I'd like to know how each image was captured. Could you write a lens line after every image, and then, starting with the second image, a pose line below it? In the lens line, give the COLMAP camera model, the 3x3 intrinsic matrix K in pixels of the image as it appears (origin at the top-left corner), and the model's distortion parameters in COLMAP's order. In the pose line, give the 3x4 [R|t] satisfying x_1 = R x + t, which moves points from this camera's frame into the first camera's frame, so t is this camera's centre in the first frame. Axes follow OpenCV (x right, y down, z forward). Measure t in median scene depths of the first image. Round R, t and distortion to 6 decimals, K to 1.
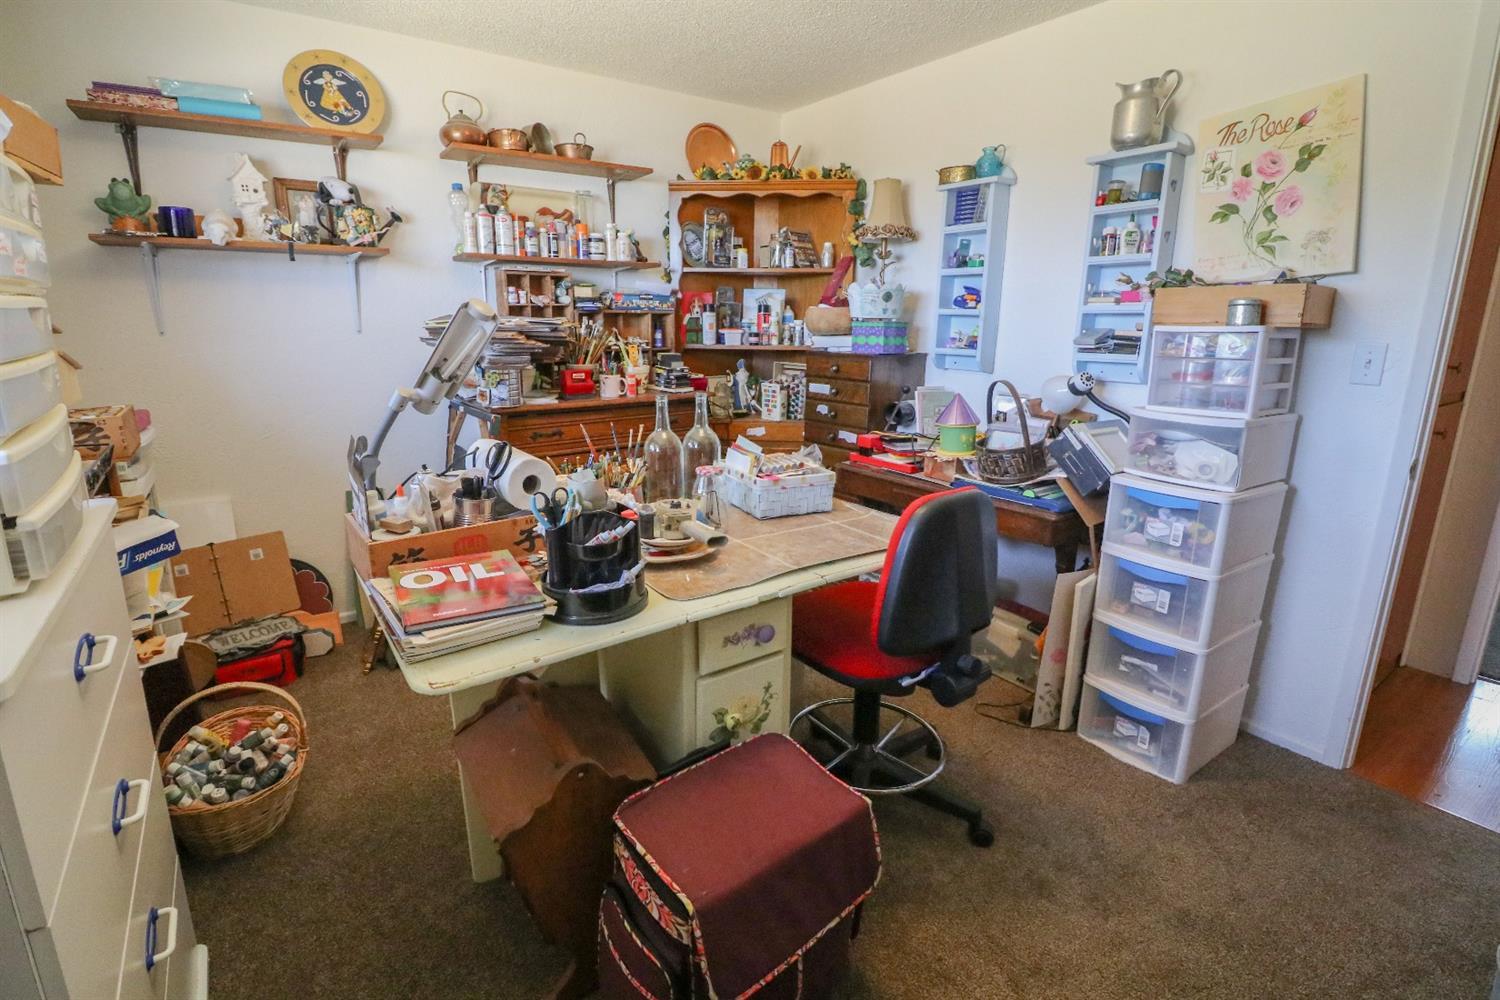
lens RADIAL K [[709.9, 0, 749.1], [0, 709.9, 485.9], [0, 0, 1]] dist [-0.001602, -0.012080]
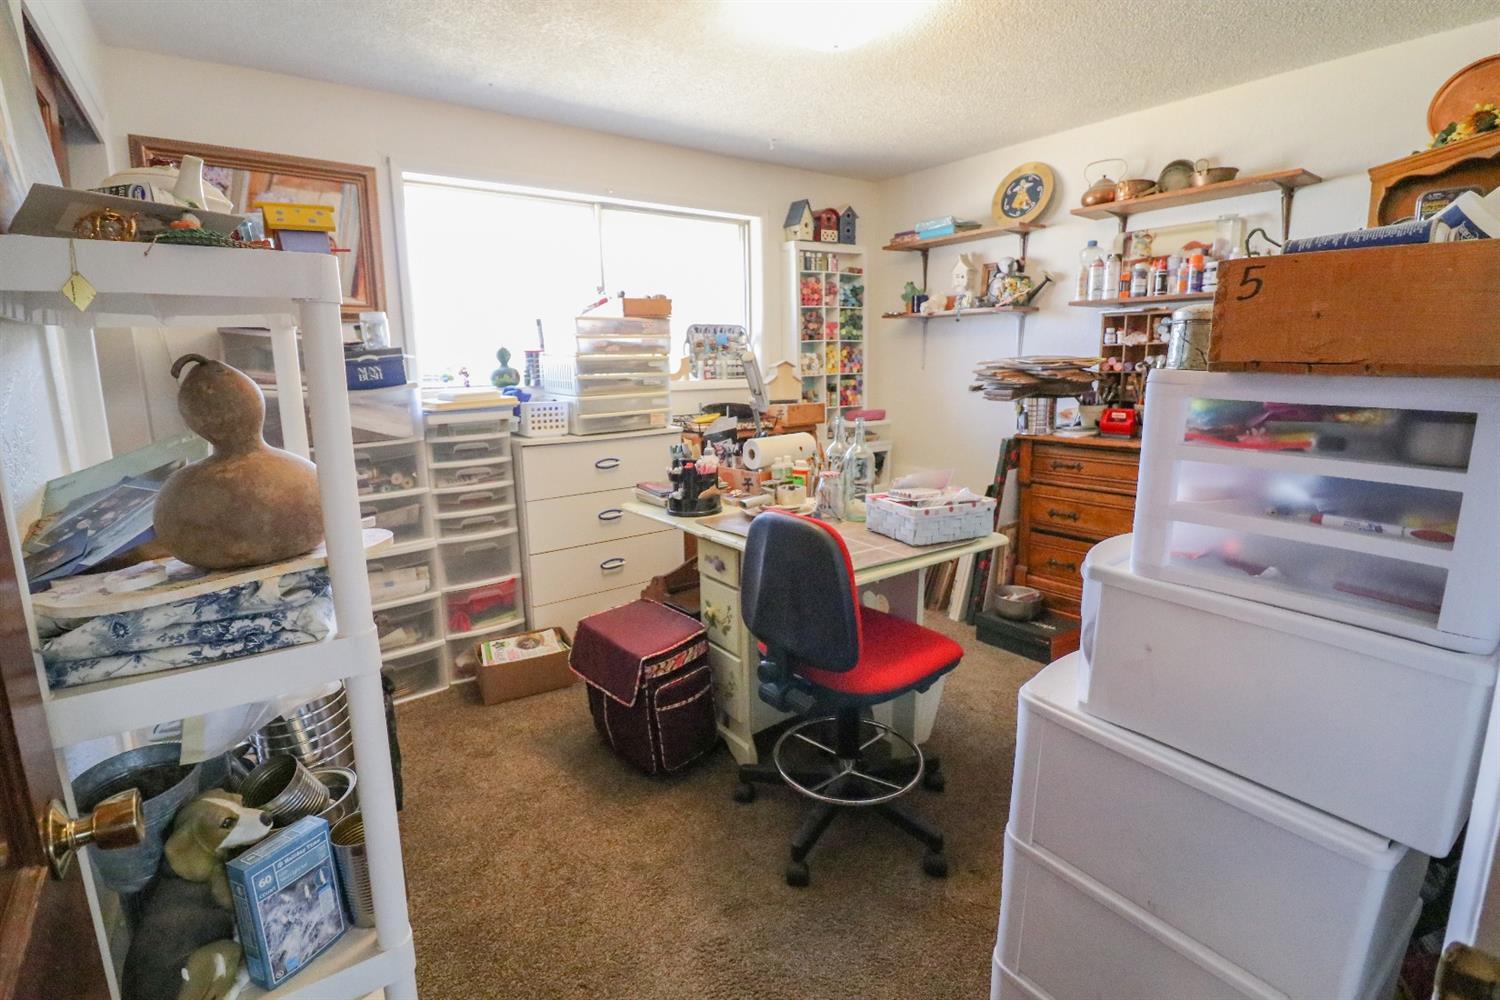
lens RADIAL K [[728.5, 0, 715.9], [0, 728.5, 466.6], [0, 0, 1]] dist [-0.022413, -0.000914]
pose [[-0.034256, 0.142498, -0.989202, 0.808708], [-0.216391, 0.965247, 0.146541, -0.117823], [0.975706, 0.219074, -0.002231, 0.497639]]
